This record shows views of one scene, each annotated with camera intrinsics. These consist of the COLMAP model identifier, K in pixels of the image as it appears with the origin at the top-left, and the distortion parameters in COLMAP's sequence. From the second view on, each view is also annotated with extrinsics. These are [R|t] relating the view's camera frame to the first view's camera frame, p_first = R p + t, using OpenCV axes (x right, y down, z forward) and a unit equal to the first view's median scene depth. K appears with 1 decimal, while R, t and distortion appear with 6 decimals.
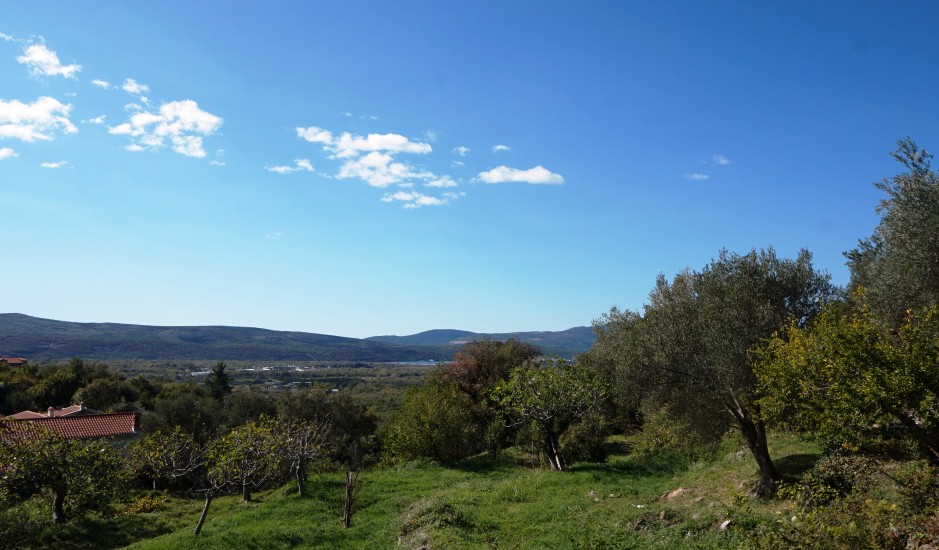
lens RADIAL K [[747.5, 0, 469.5], [0, 747.5, 275.0], [0, 0, 1]] dist [-0.020142, 0.000231]
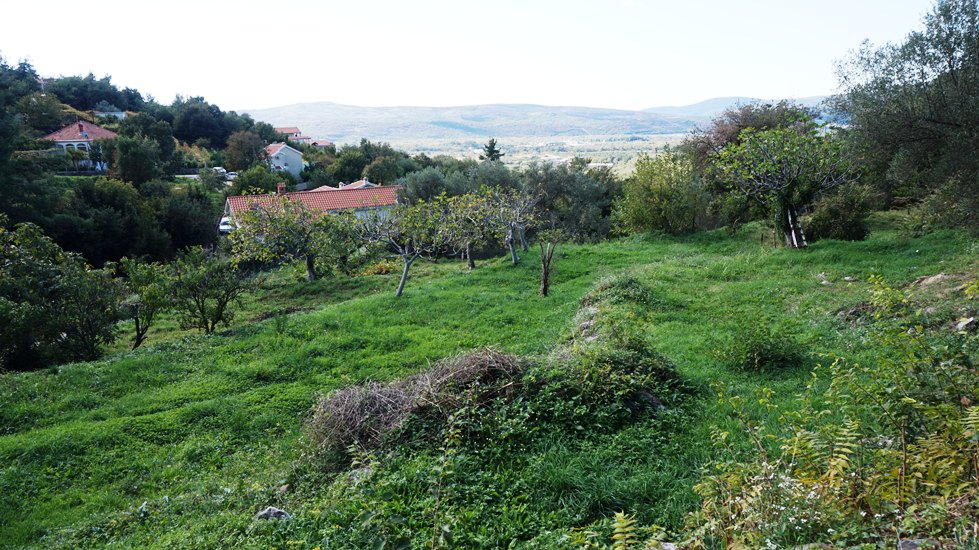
lens RADIAL K [[714.8, 0, 489.5], [0, 714.8, 275.0], [0, 0, 1]] dist [-0.008232, 0.006525]
pose [[0.919498, 0.044718, -0.390543, 0.095587], [0.073353, 0.956539, 0.282228, 0.026087], [0.386190, -0.288156, 0.876255, 0.103343]]
